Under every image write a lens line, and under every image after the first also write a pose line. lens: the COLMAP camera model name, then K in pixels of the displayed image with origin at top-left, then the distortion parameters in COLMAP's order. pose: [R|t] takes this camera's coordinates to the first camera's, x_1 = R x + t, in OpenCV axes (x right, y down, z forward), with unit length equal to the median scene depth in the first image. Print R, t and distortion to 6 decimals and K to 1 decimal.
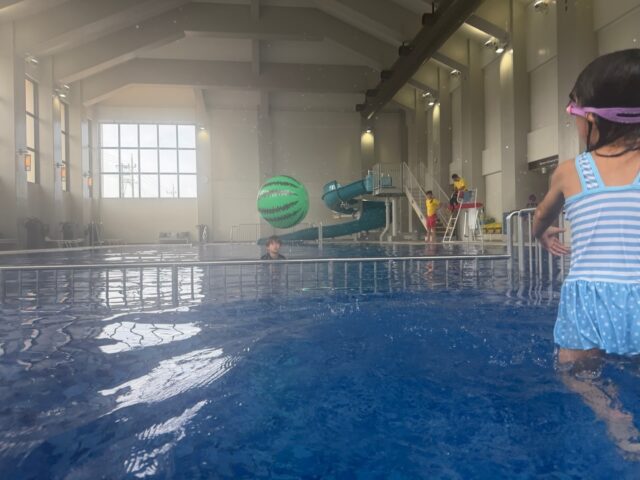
lens RADIAL K [[443.3, 0, 317.9], [0, 443.3, 240.1], [0, 0, 1]] dist [-0.002115, 0.003255]
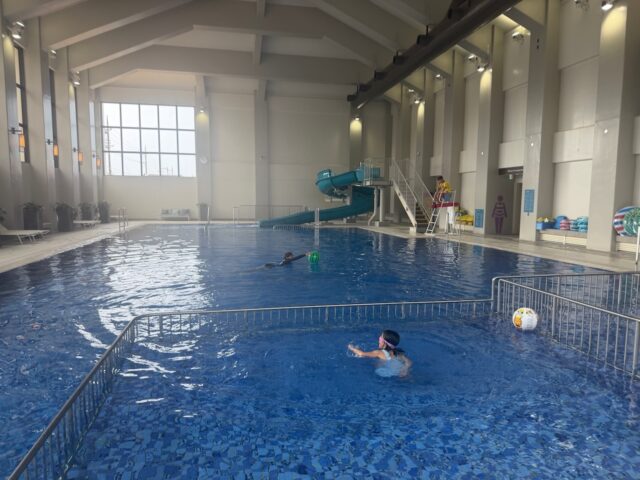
lens RADIAL K [[443.3, 0, 322.3], [0, 443.3, 242.2], [0, 0, 1]] dist [-0.002115, 0.003255]
pose [[0.996392, 0.016452, 0.083259, -0.066769], [-0.024480, 0.995048, 0.096338, -0.058004], [-0.081262, -0.098029, 0.991860, -0.115175]]
